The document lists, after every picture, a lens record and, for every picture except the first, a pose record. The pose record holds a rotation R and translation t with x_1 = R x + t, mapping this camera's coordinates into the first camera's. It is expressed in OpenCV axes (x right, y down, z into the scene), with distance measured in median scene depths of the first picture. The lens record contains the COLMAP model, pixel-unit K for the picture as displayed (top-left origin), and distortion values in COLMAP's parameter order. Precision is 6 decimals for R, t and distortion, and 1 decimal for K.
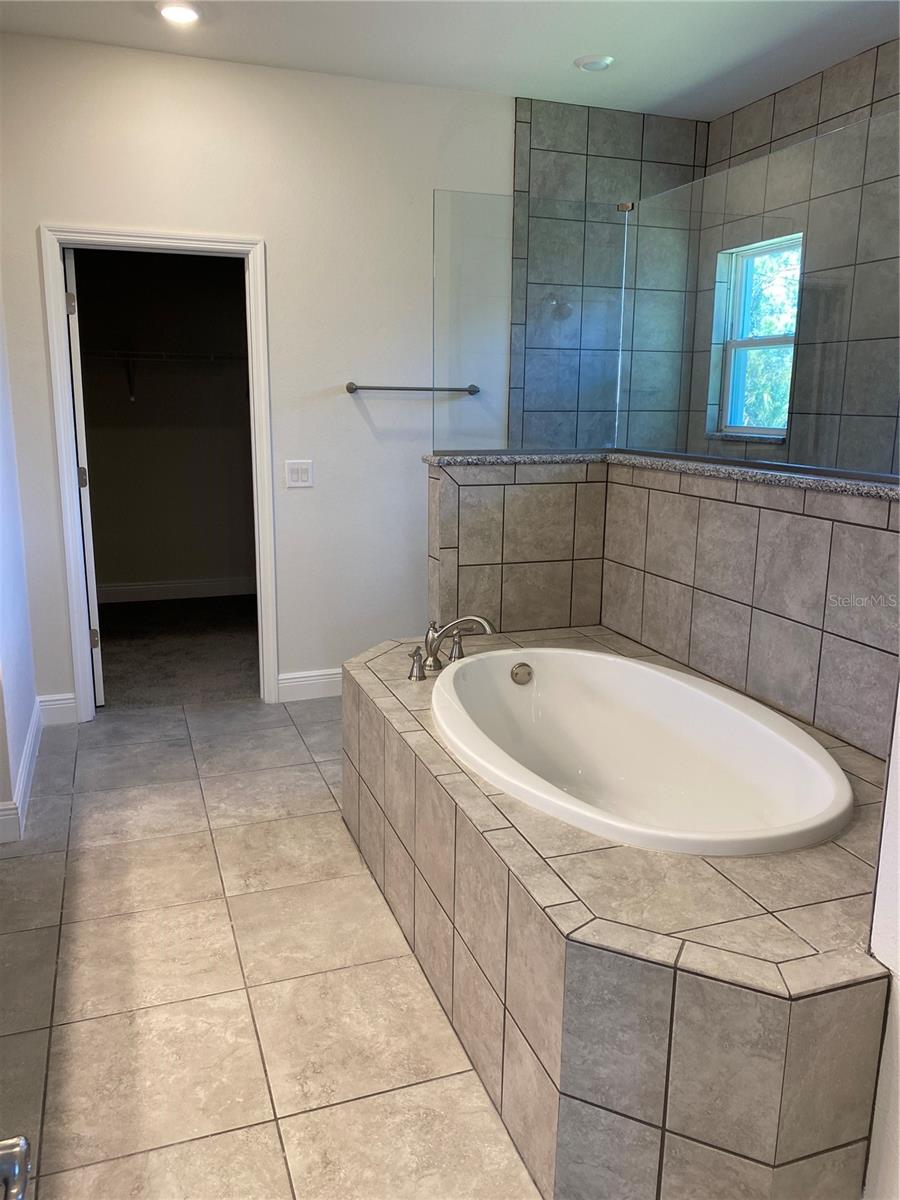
lens RADIAL K [[919.4, 0, 450.0], [0, 919.4, 601.7], [0, 0, 1]] dist [0.006027, -0.017744]
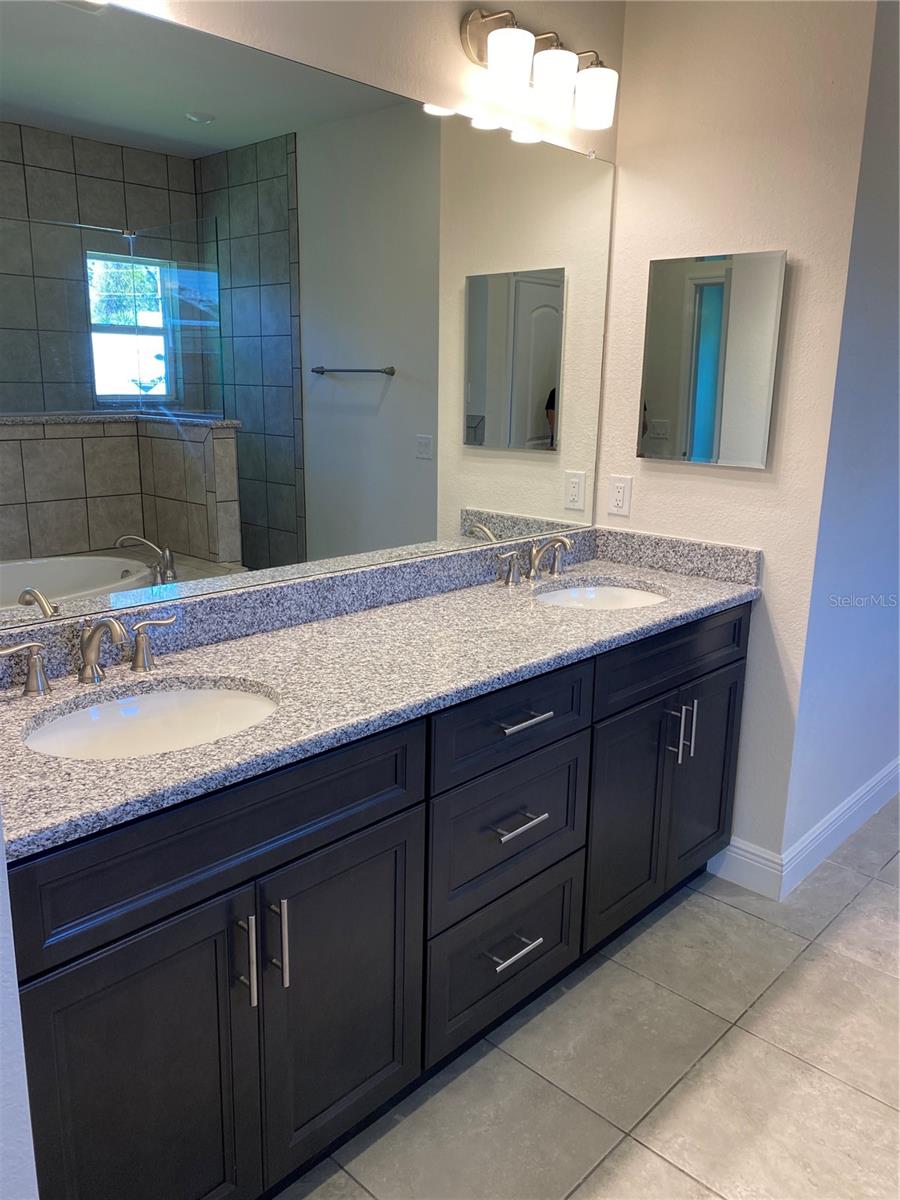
lens RADIAL K [[919.4, 0, 453.0], [0, 919.4, 597.7], [0, 0, 1]] dist [0.006027, -0.017744]
pose [[0.439837, 0.206171, -0.874092, 0.109938], [-0.204029, 0.970782, 0.126311, -0.075010], [0.874594, 0.122783, 0.469051, 0.342157]]
